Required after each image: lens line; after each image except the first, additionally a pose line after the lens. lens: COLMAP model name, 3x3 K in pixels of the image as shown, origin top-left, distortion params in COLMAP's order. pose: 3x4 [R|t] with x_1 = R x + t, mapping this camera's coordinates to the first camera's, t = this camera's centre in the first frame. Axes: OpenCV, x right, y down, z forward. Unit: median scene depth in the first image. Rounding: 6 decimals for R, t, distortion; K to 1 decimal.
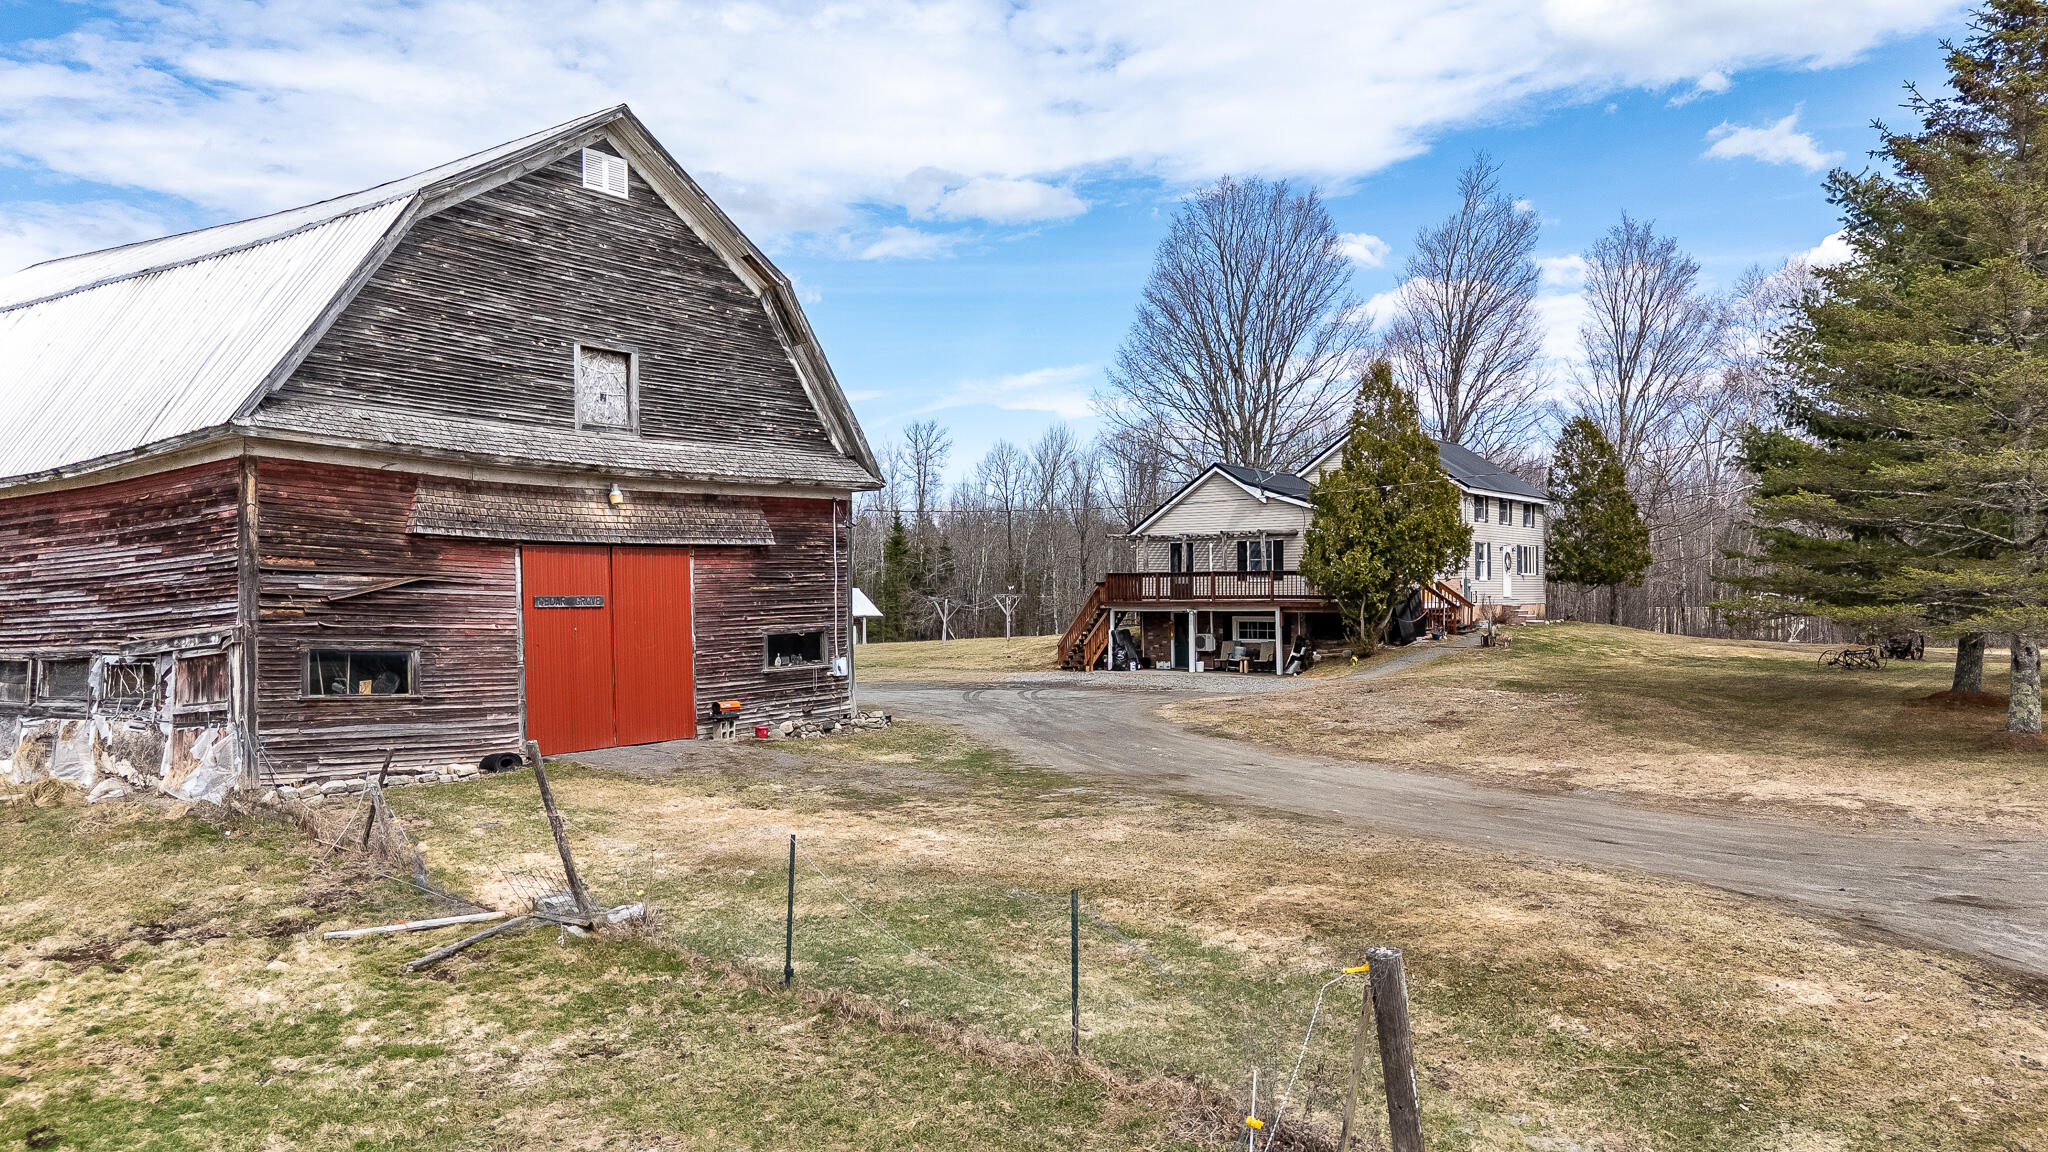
lens RADIAL K [[1524.2, 0, 1036.5], [0, 1524.2, 574.9], [0, 0, 1]] dist [0.062242, -0.059307]
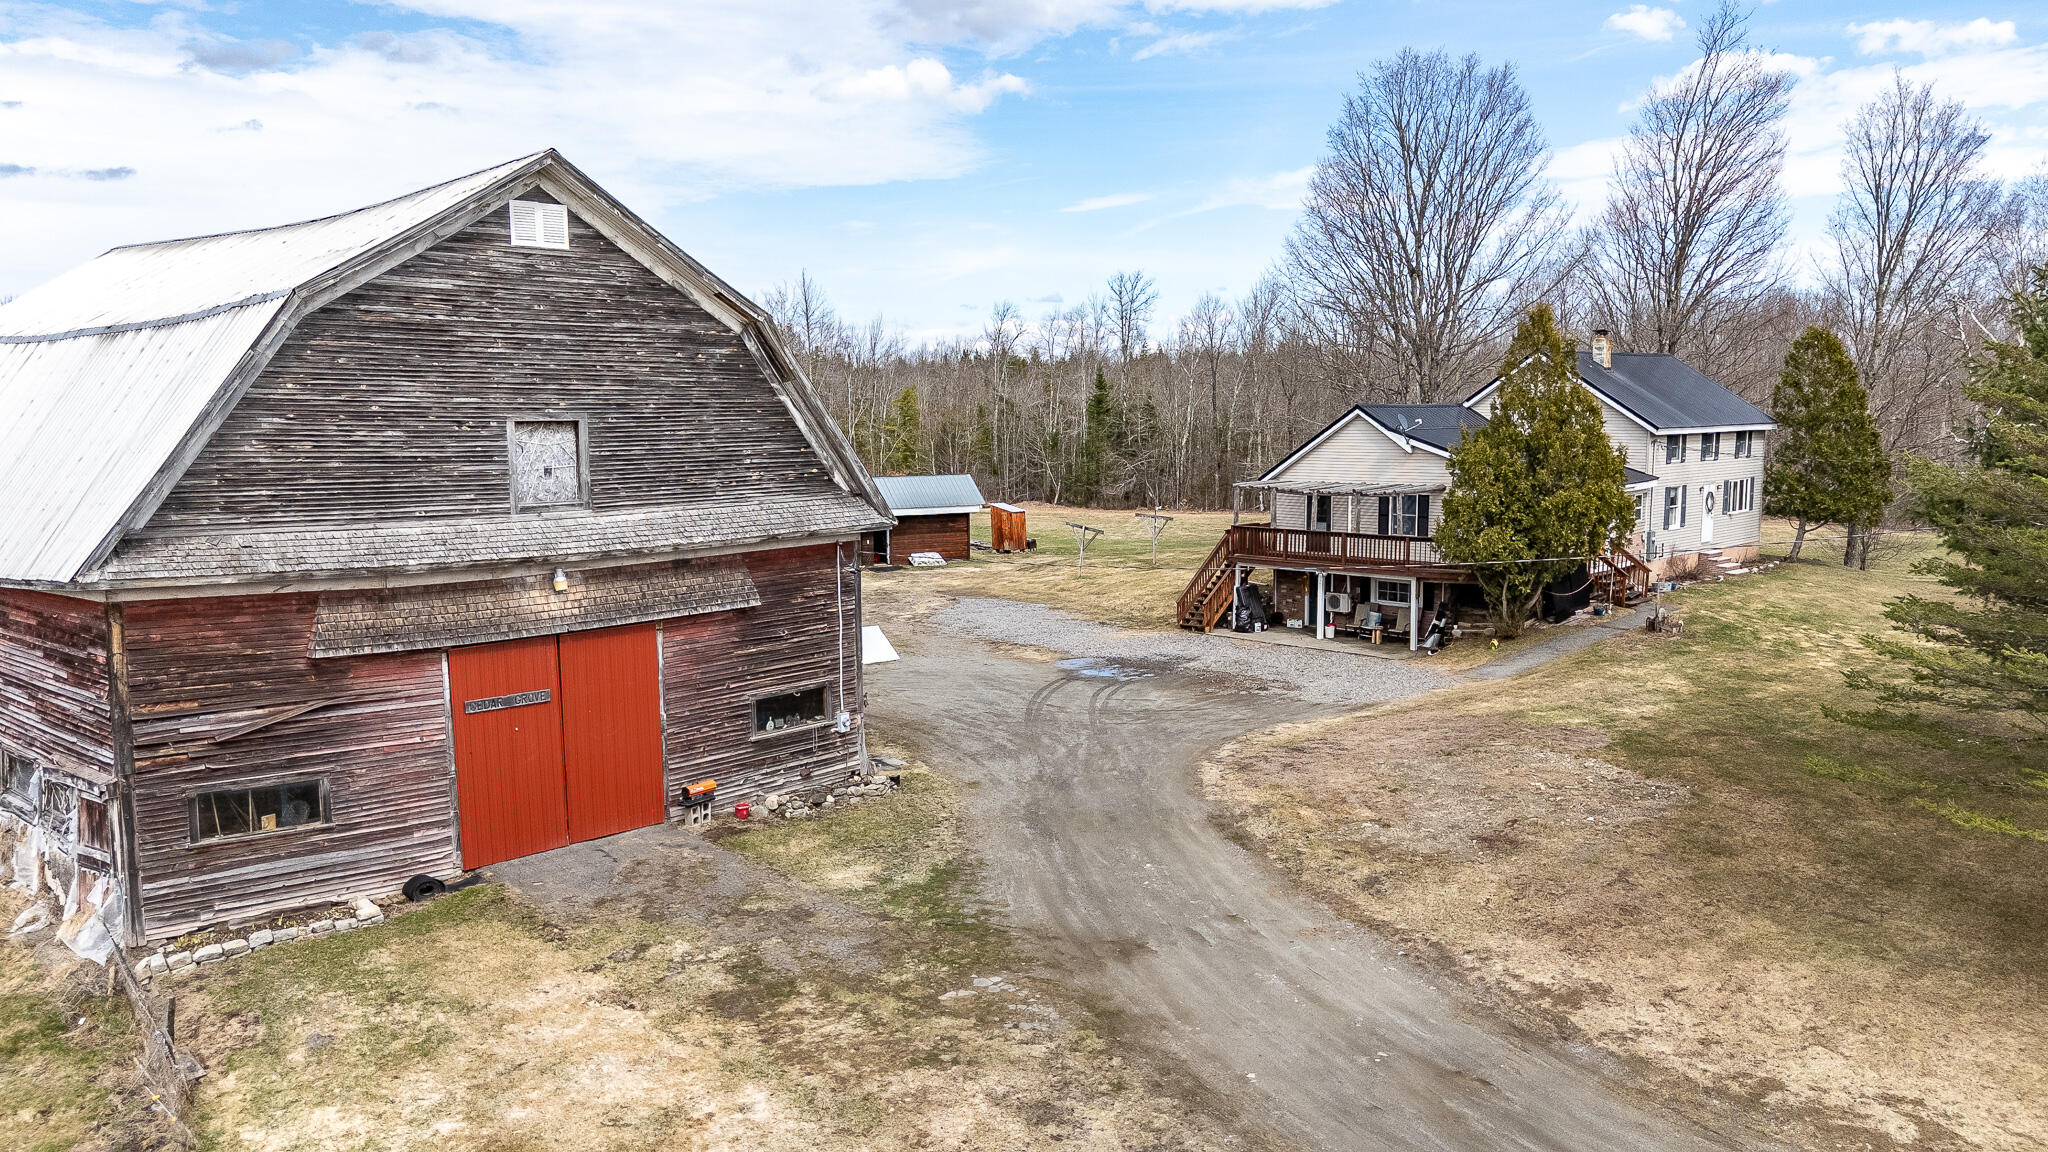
lens RADIAL K [[1524.2, 0, 1022.8], [0, 1524.2, 582.9], [0, 0, 1]] dist [0.062242, -0.059307]
pose [[0.984964, 0.024154, -0.171066, 0.149249], [-0.001827, 0.991579, 0.129492, -0.160196], [0.172753, -0.127233, 0.976713, 0.132484]]
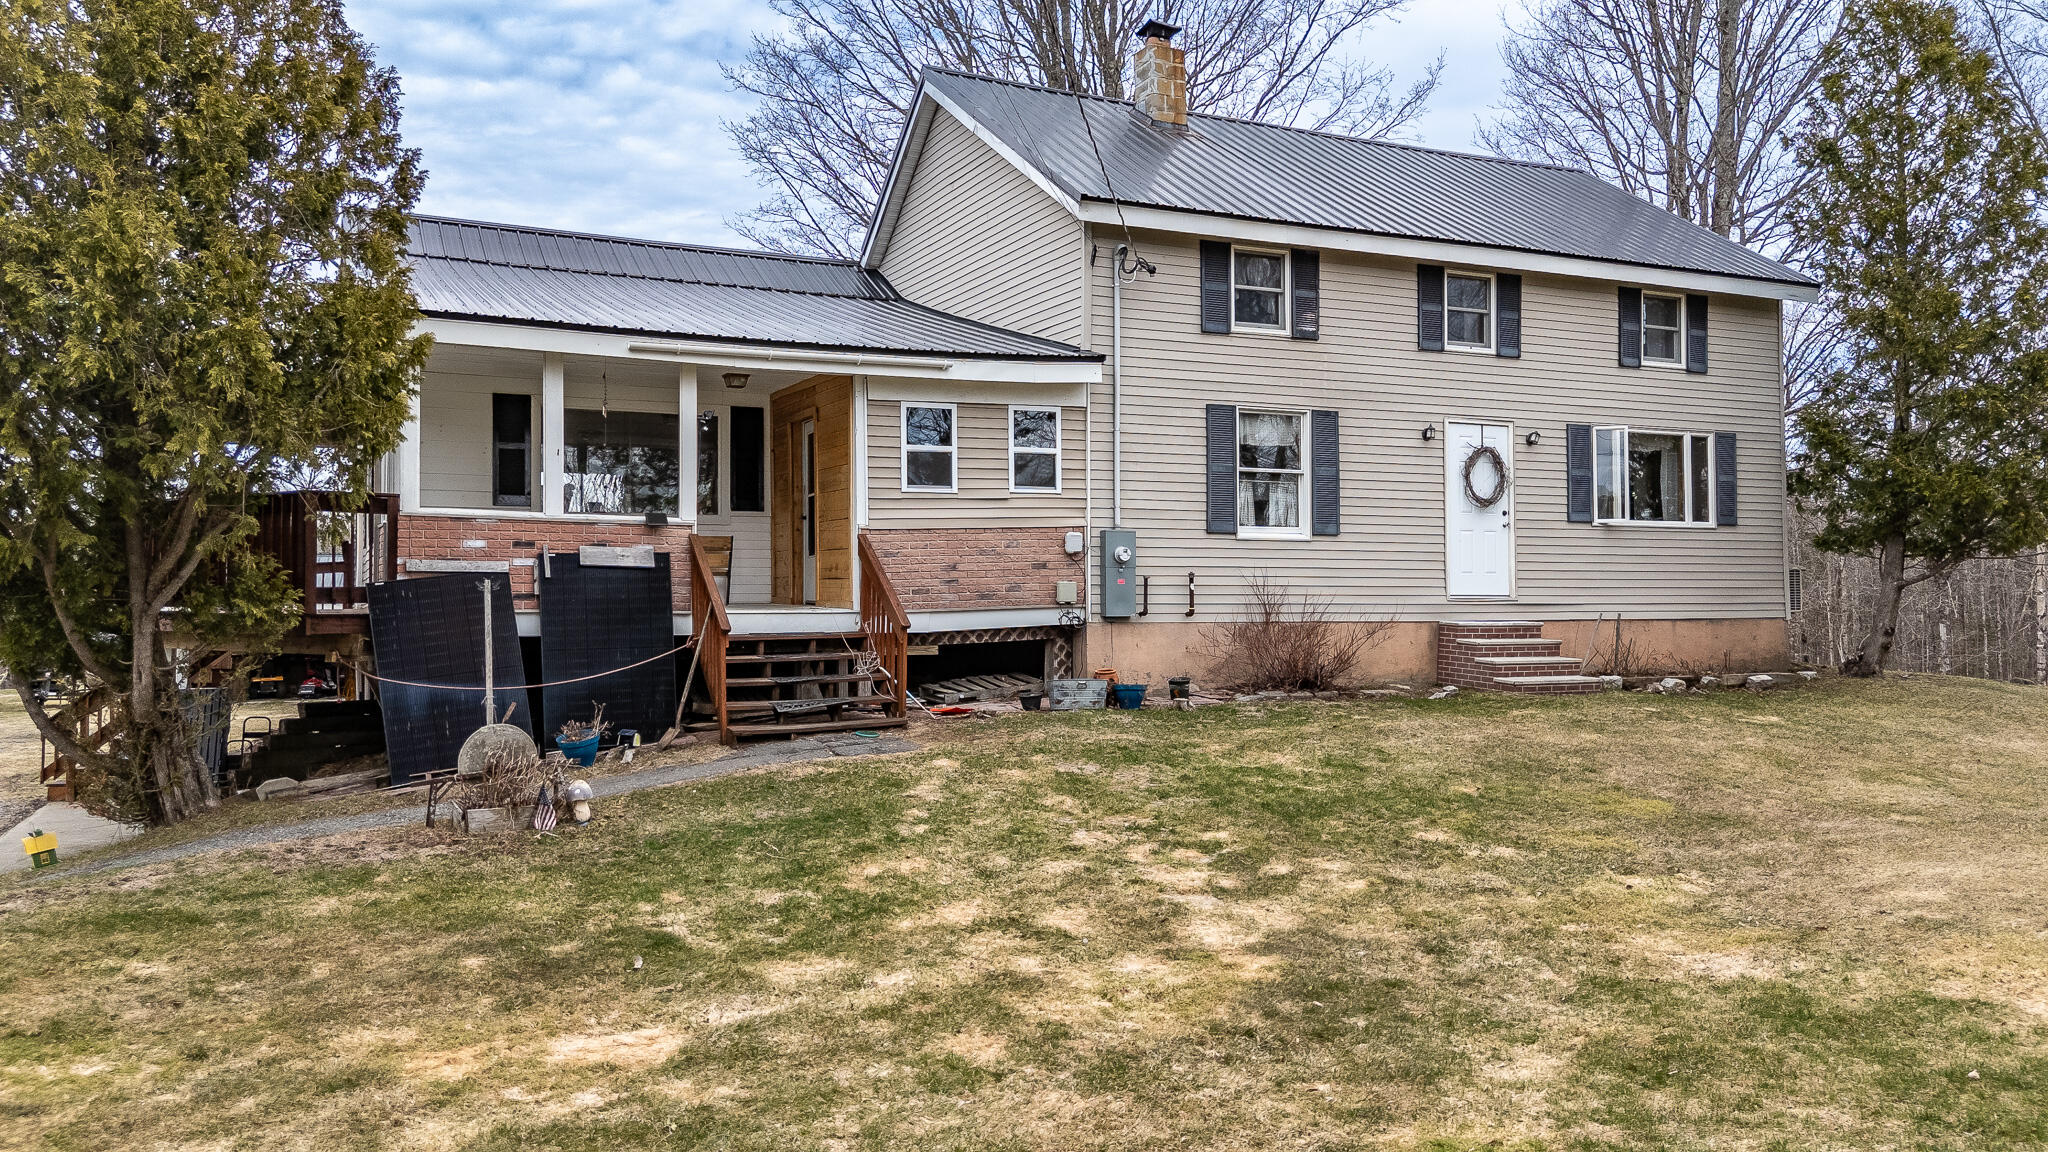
lens RADIAL K [[1524.2, 0, 1023.2], [0, 1524.2, 578.3], [0, 0, 1]] dist [0.062242, -0.059307]
pose [[0.890225, -0.017418, -0.455188, 0.754748], [0.019669, 0.999807, 0.000210, 0.016603], [0.455096, -0.009140, 0.890395, 1.456995]]
